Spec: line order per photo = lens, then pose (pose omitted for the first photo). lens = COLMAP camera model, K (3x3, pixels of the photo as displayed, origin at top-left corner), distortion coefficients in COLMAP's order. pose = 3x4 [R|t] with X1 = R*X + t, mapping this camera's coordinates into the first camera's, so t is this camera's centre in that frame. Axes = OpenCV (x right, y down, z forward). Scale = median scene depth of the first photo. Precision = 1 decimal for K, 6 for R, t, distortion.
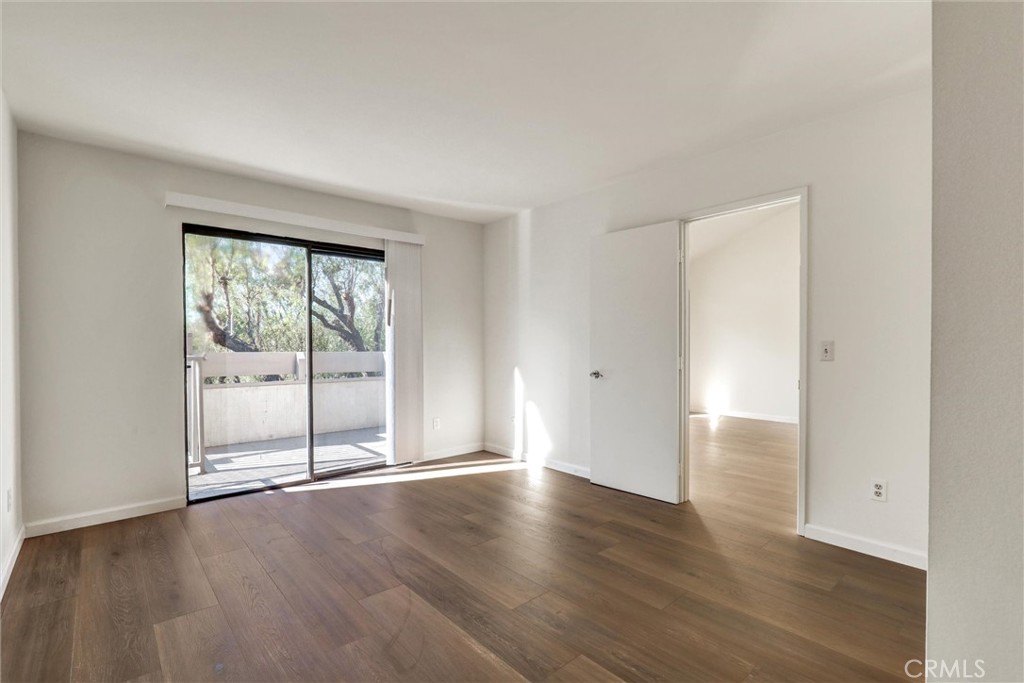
lens RADIAL K [[473.3, 0, 524.9], [0, 473.3, 341.1], [0, 0, 1]] dist [-0.002112, -0.000015]
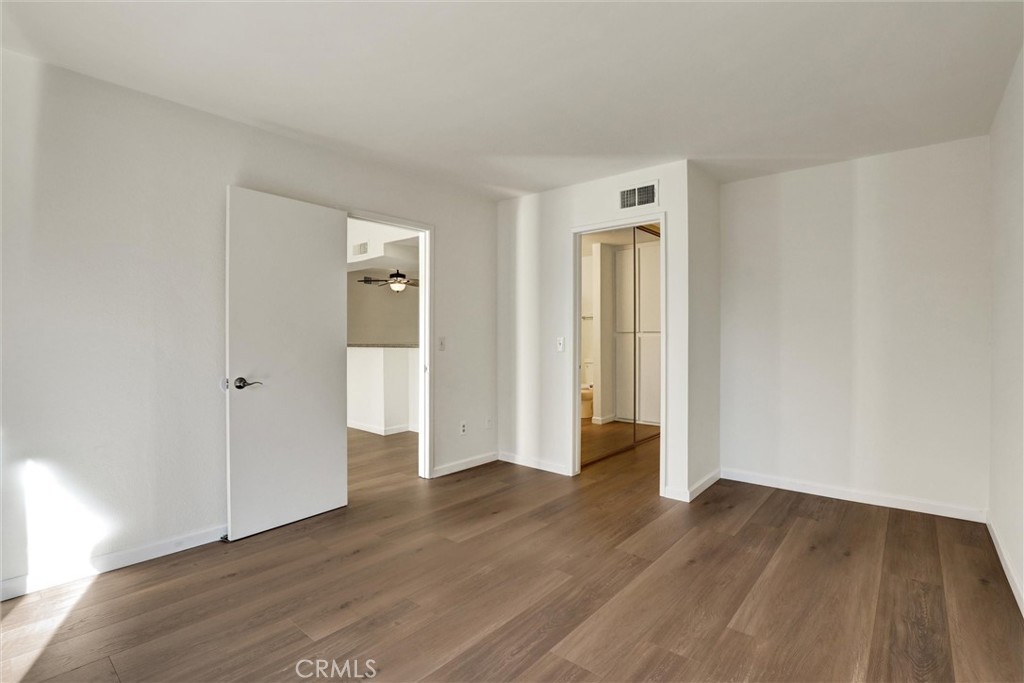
lens RADIAL K [[473.3, 0, 524.9], [0, 473.3, 341.1], [0, 0, 1]] dist [-0.002112, -0.000015]
pose [[-0.134384, -0.008960, 0.990889, -0.898197], [-0.007248, 0.999941, 0.008059, -0.000563], [-0.990903, -0.006099, -0.134441, 1.013936]]
